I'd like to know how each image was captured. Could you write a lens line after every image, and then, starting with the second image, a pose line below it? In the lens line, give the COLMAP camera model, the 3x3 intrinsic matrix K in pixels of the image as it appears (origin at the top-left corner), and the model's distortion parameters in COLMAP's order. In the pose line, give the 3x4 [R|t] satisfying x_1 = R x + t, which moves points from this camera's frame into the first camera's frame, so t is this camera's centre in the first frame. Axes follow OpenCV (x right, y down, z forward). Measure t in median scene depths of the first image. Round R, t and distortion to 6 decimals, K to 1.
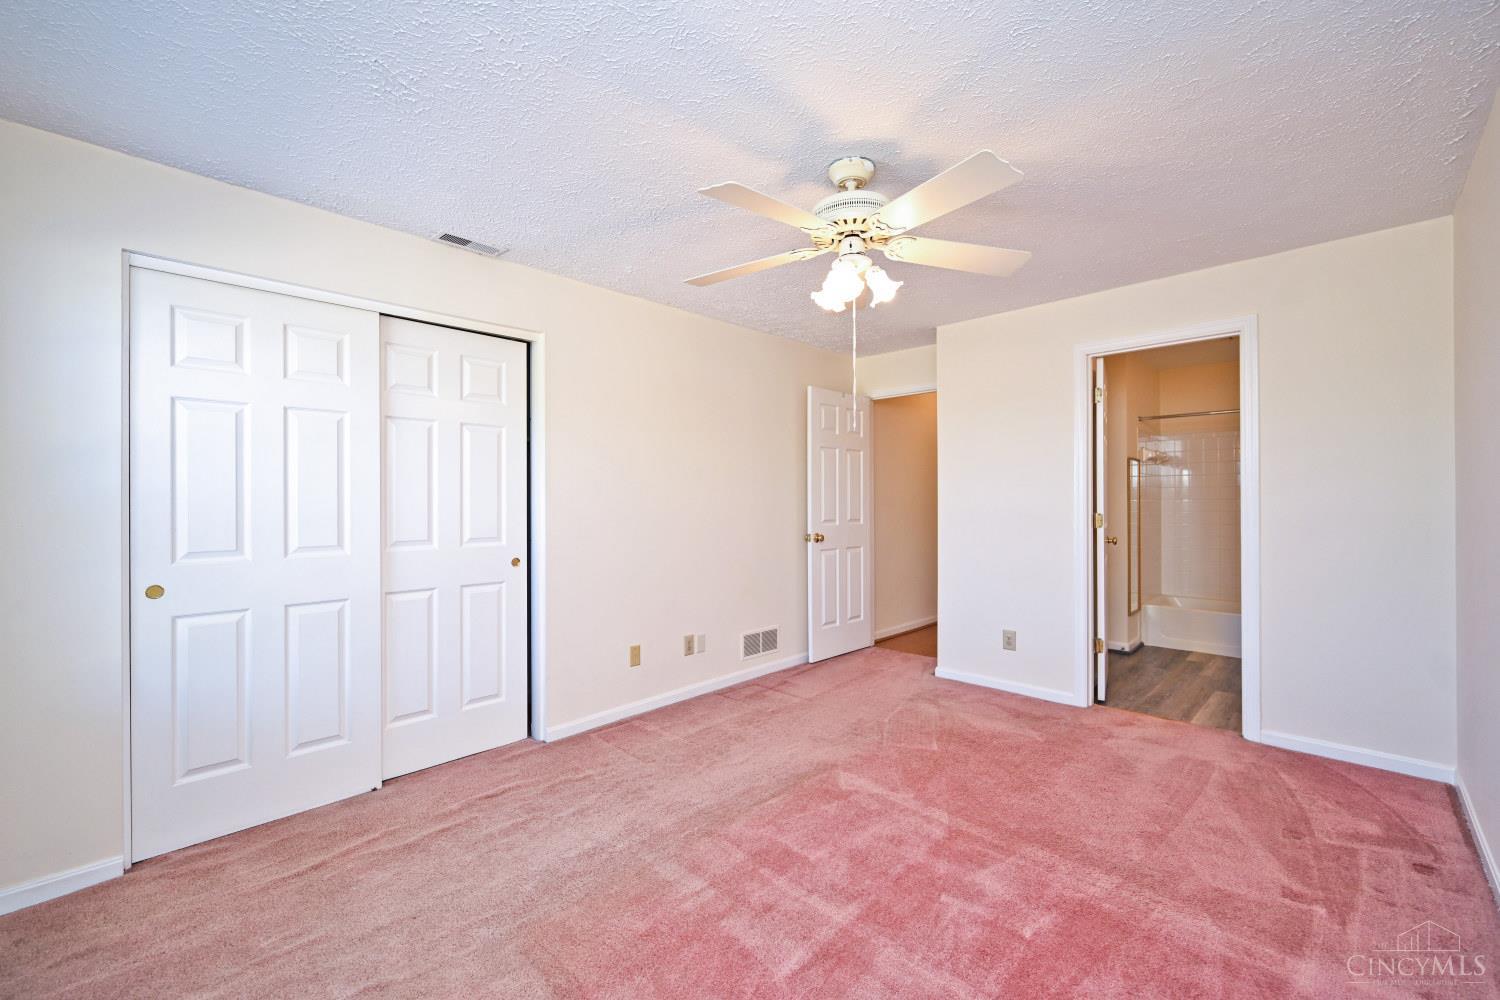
lens RADIAL K [[606.1, 0, 750.0], [0, 606.1, 500.0], [0, 0, 1]] dist [0.001497, 0.000294]
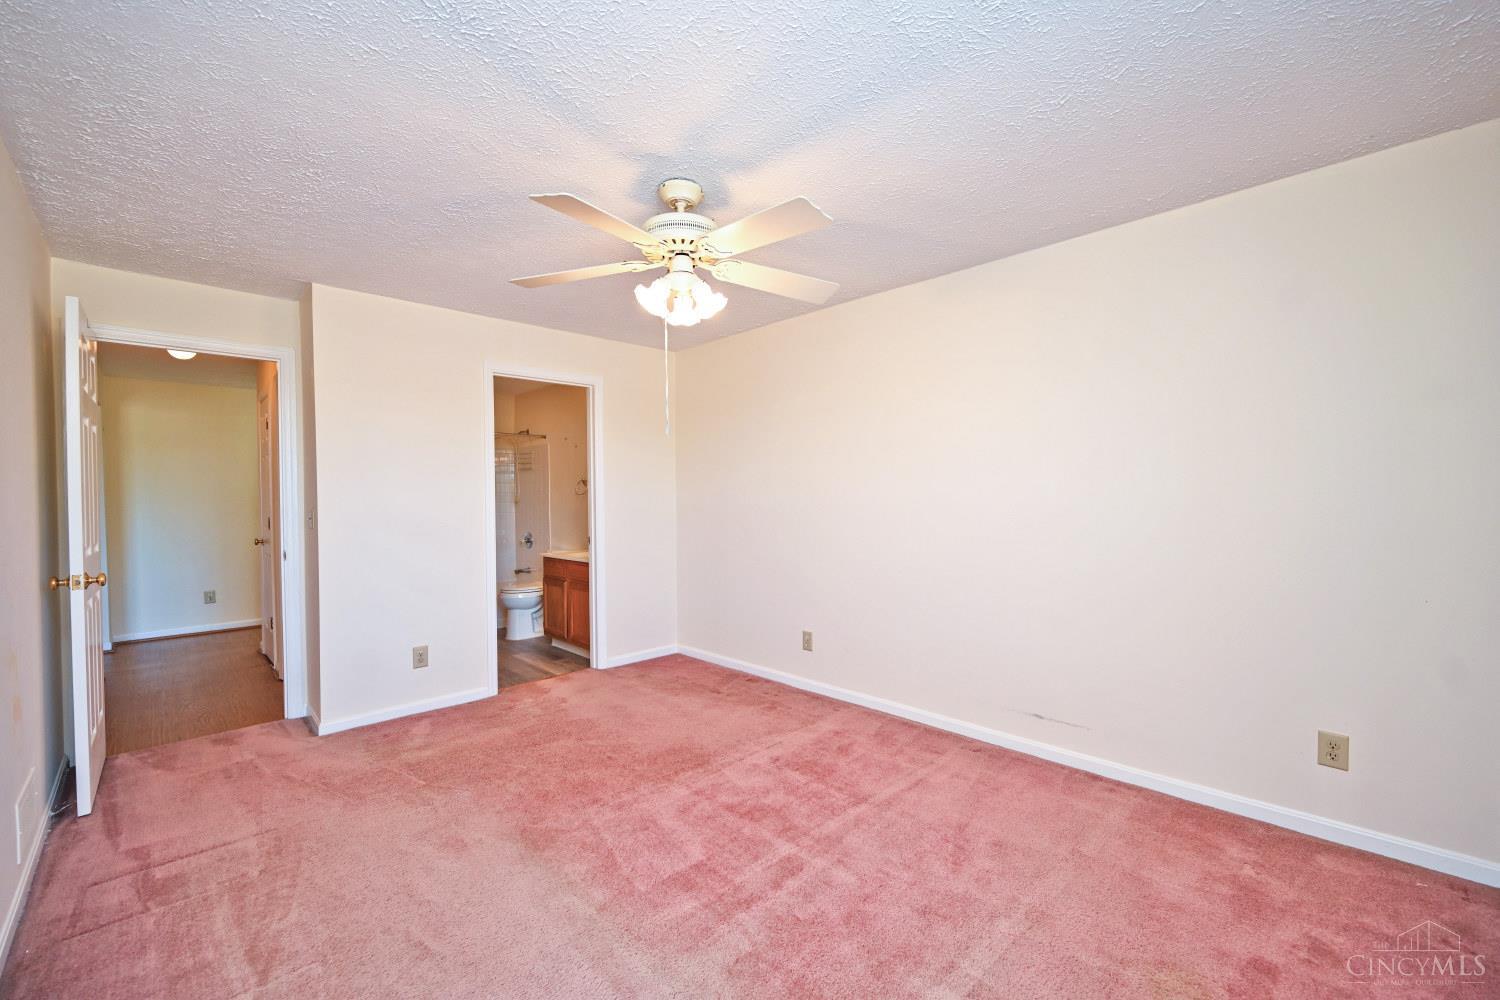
lens RADIAL K [[605.1, 0, 750.0], [0, 605.1, 500.0], [0, 0, 1]] dist [-0.000301, -0.000510]
pose [[0.051309, -0.008791, 0.998644, -0.586688], [0.005396, 0.999949, 0.008525, -0.019244], [-0.998668, 0.004951, 0.051354, 0.550393]]
